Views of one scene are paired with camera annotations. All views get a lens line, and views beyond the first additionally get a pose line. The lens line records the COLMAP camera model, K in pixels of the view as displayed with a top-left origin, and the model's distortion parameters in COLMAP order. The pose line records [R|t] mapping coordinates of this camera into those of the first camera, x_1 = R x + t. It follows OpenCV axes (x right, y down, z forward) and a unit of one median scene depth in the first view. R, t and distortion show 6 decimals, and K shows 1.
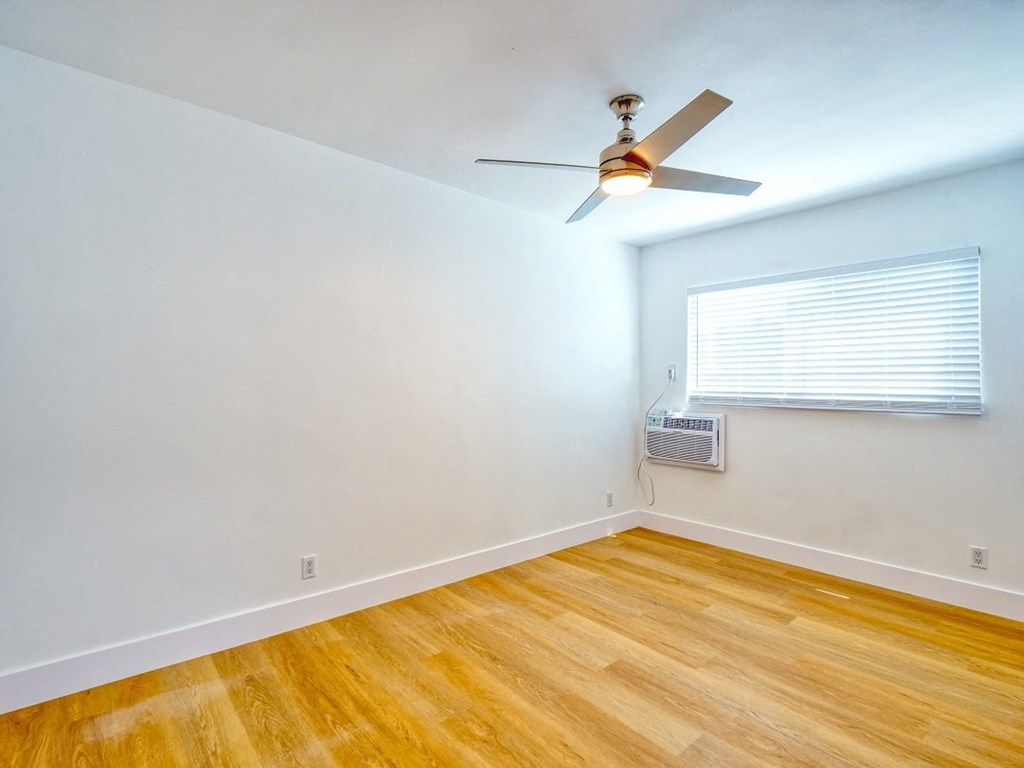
lens RADIAL K [[502.0, 0, 510.2], [0, 502.0, 384.5], [0, 0, 1]] dist [-0.018831, 0.000321]
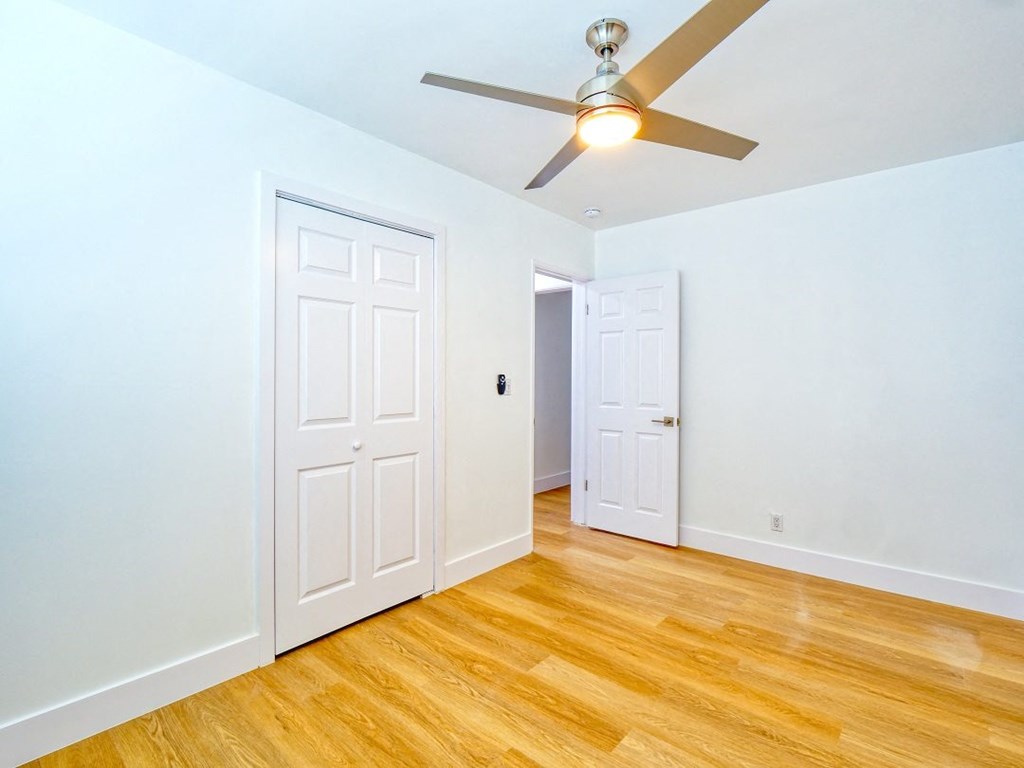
lens RADIAL K [[502.0, 0, 512.7], [0, 502.0, 381.5], [0, 0, 1]] dist [-0.018831, 0.000321]
pose [[-0.989041, -0.014506, -0.146928, 0.558017], [-0.015770, 0.999848, 0.007437, 0.003358], [0.146798, 0.009672, -0.989119, 1.988093]]
